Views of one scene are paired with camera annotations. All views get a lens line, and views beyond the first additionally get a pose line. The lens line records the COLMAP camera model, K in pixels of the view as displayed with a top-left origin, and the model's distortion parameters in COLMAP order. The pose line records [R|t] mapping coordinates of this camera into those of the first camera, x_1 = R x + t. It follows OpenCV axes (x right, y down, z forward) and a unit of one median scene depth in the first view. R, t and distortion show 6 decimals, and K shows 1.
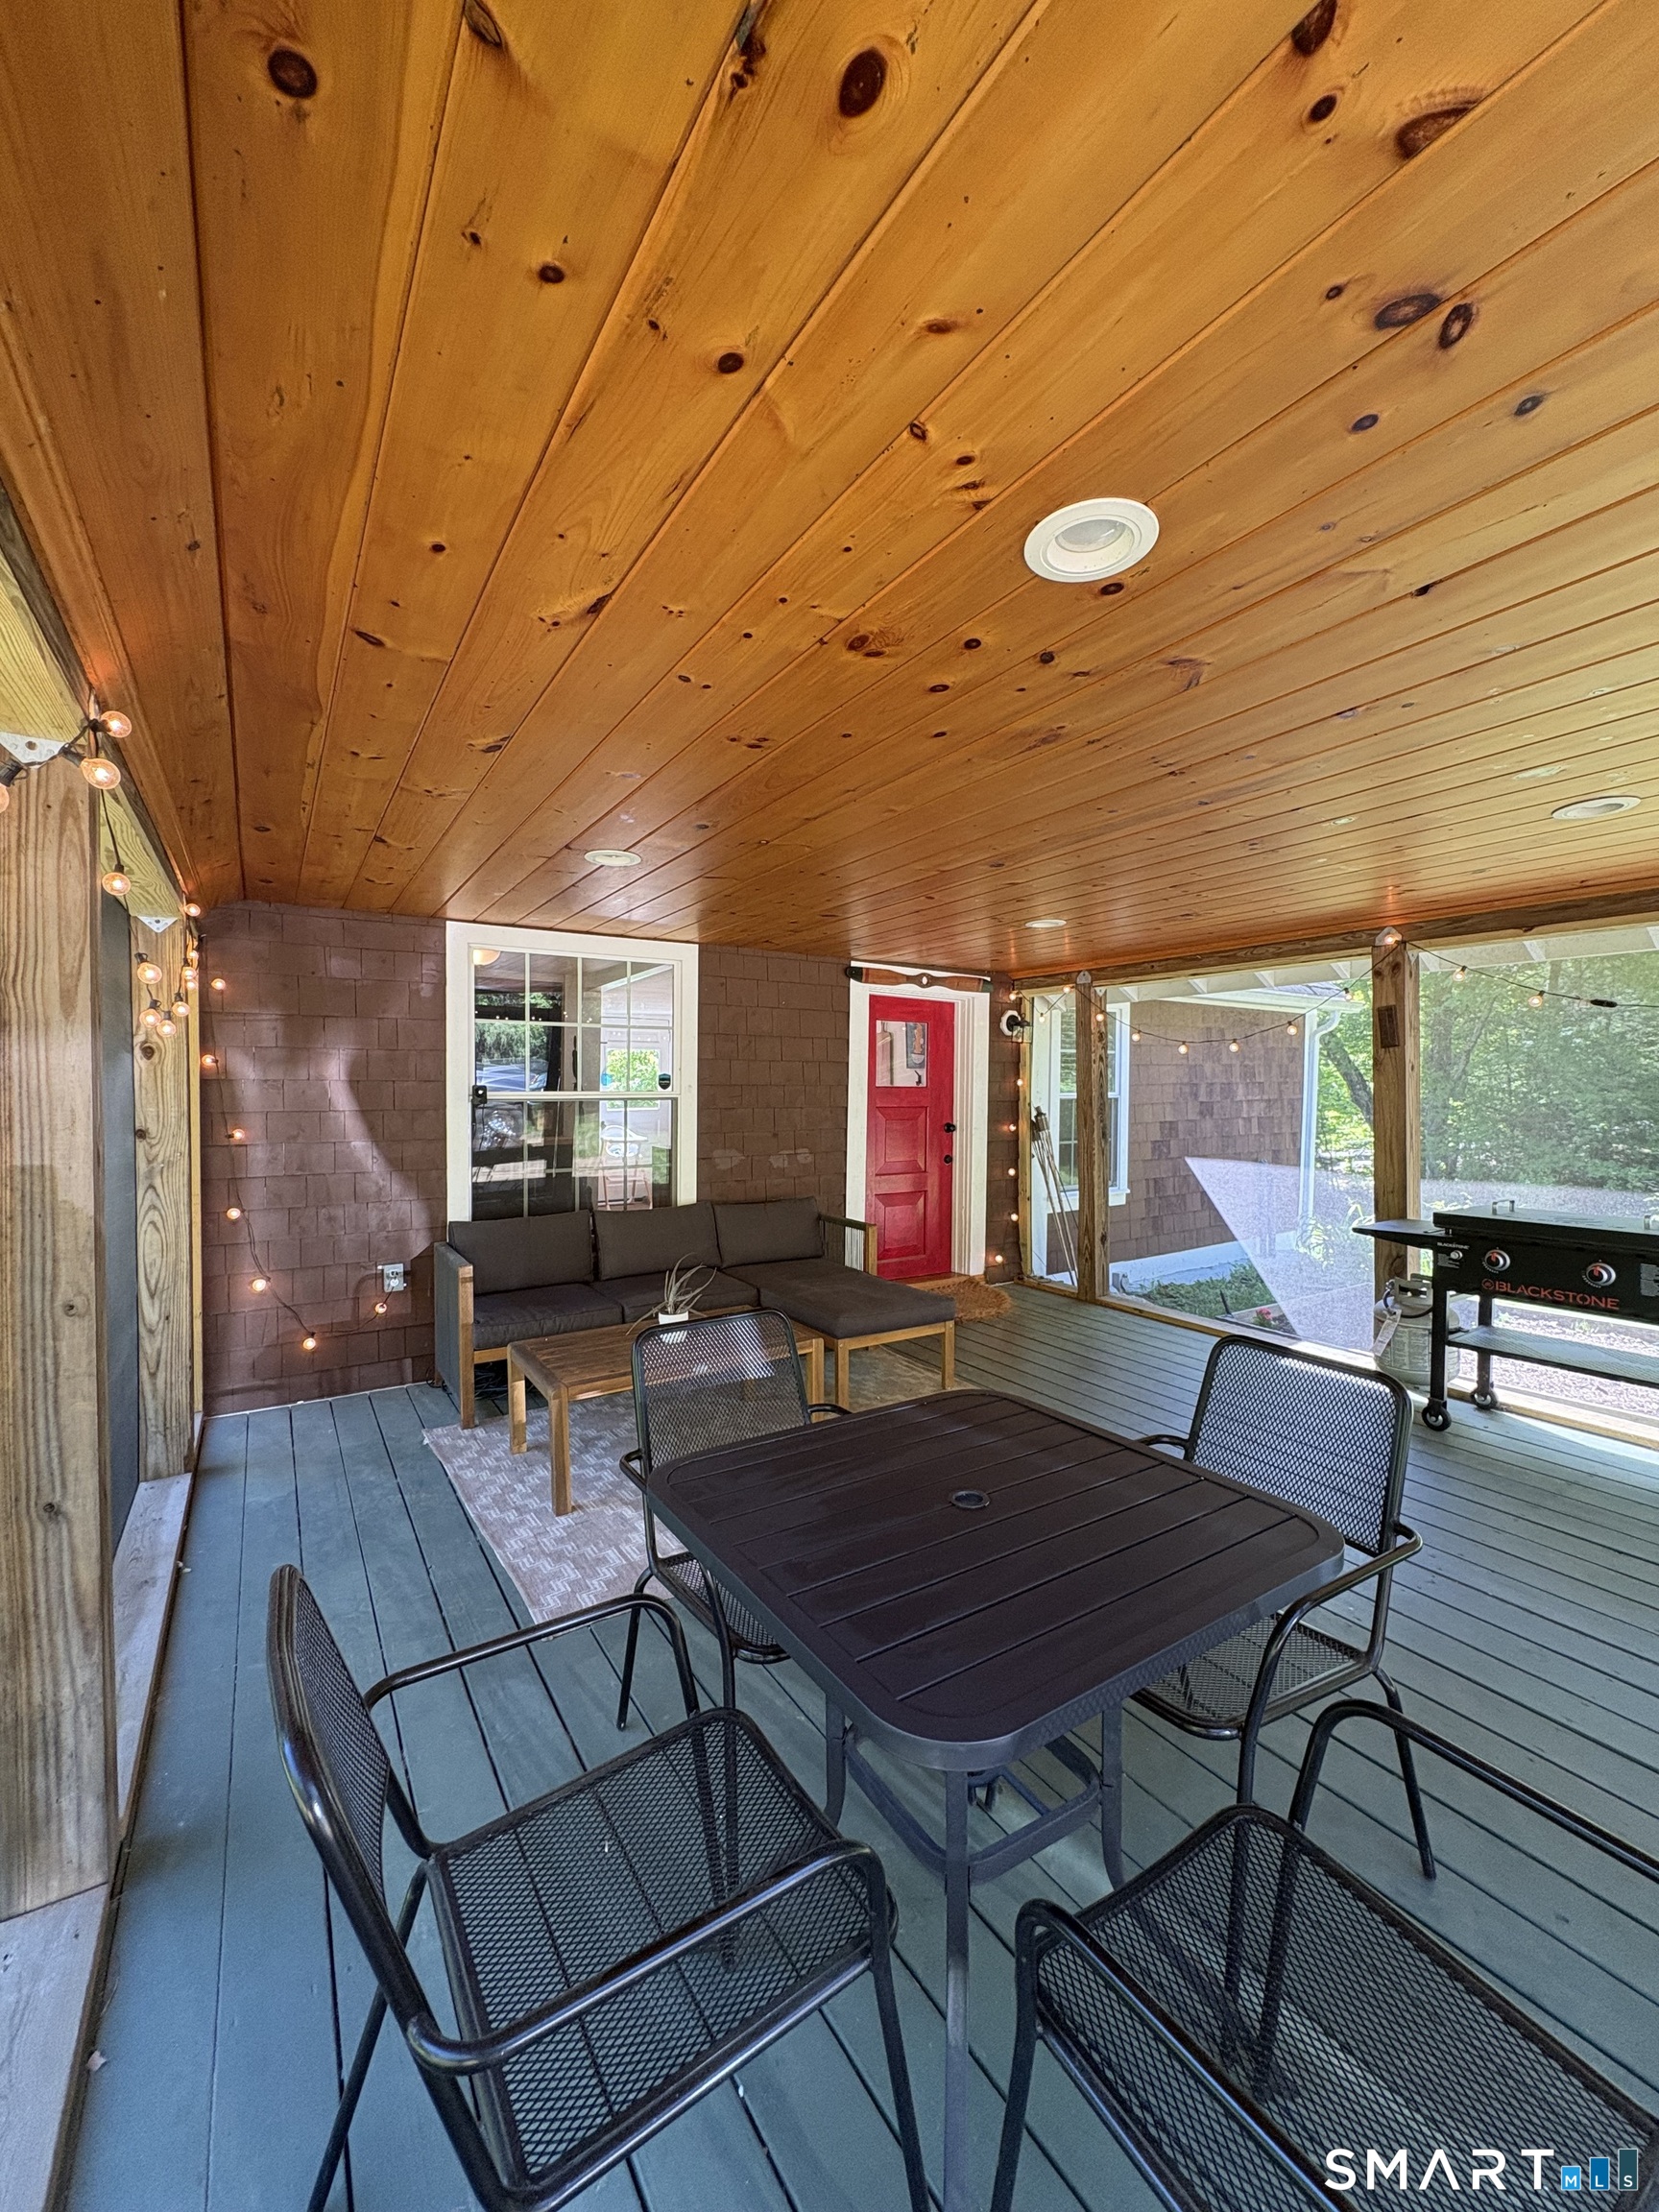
lens RADIAL K [[878.1, 0, 829.5], [0, 878.1, 1106.0], [0, 0, 1]] dist [-0.001134, 0.000043]
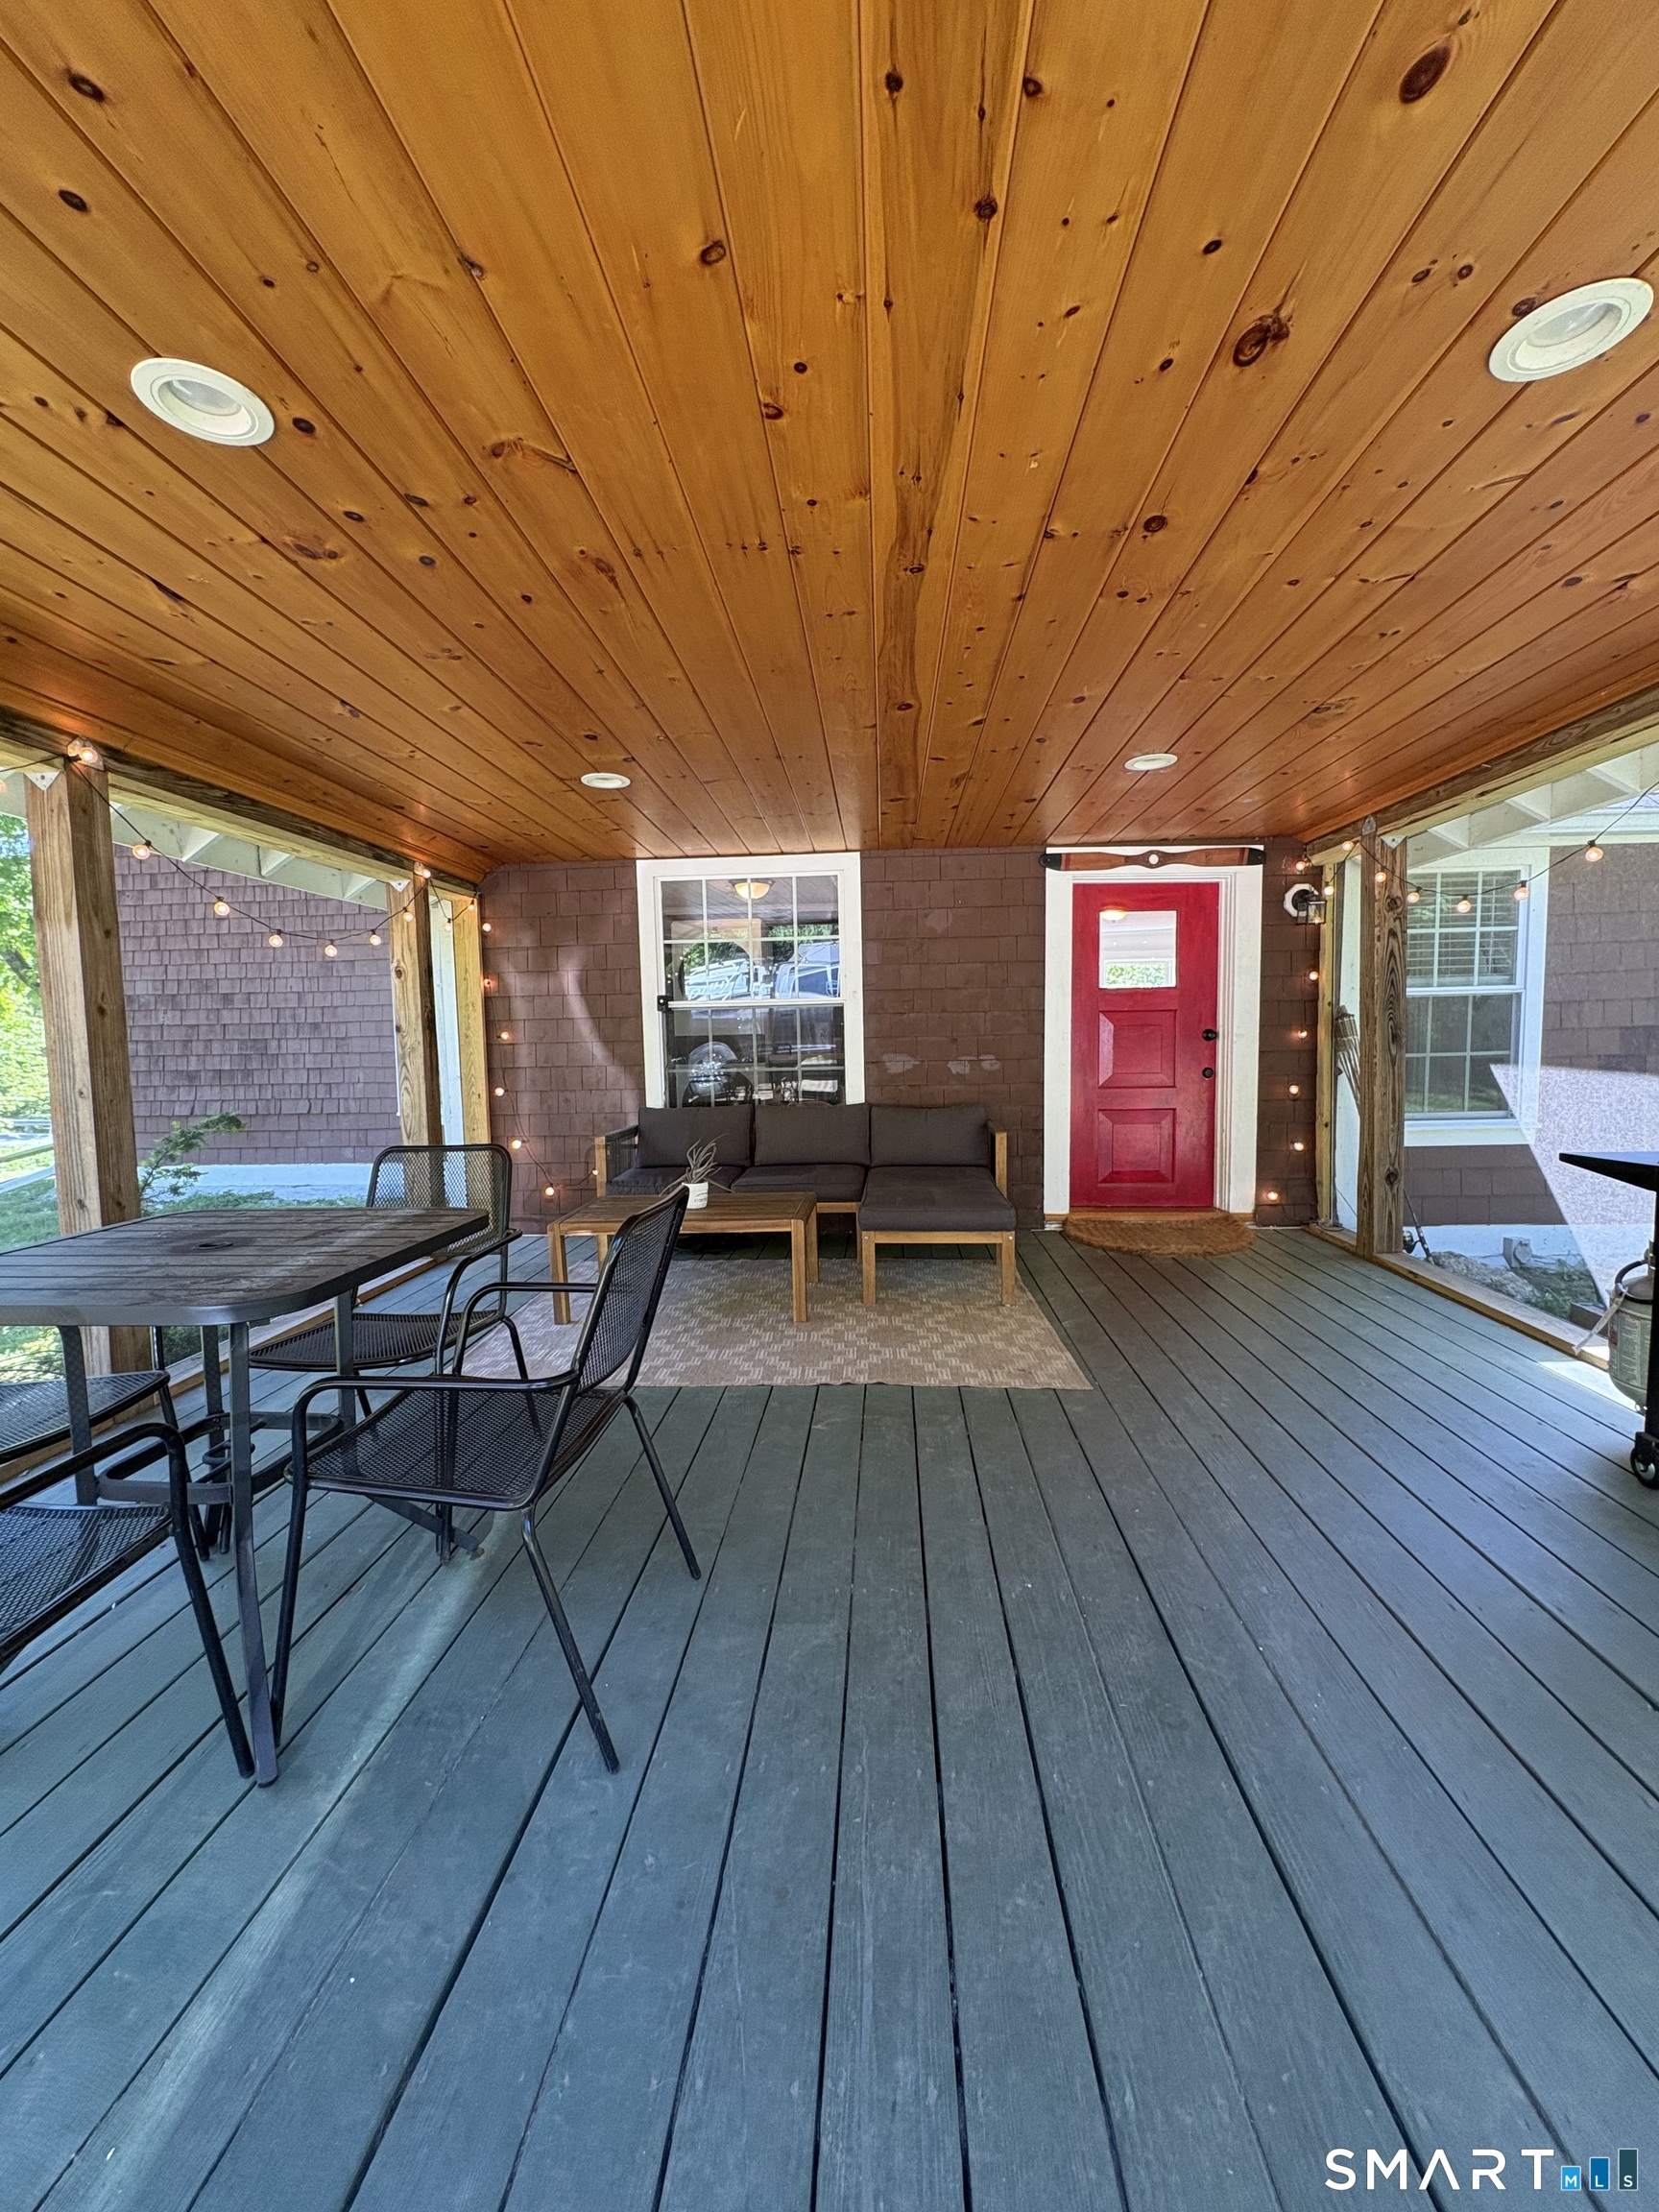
lens RADIAL K [[878.1, 0, 829.5], [0, 878.1, 1106.0], [0, 0, 1]] dist [-0.001134, 0.000043]
pose [[0.806419, 0.029026, -0.590632, 0.385953], [0.008527, 0.998120, 0.060694, 0.043616], [0.591284, -0.053982, 0.804655, 0.125362]]
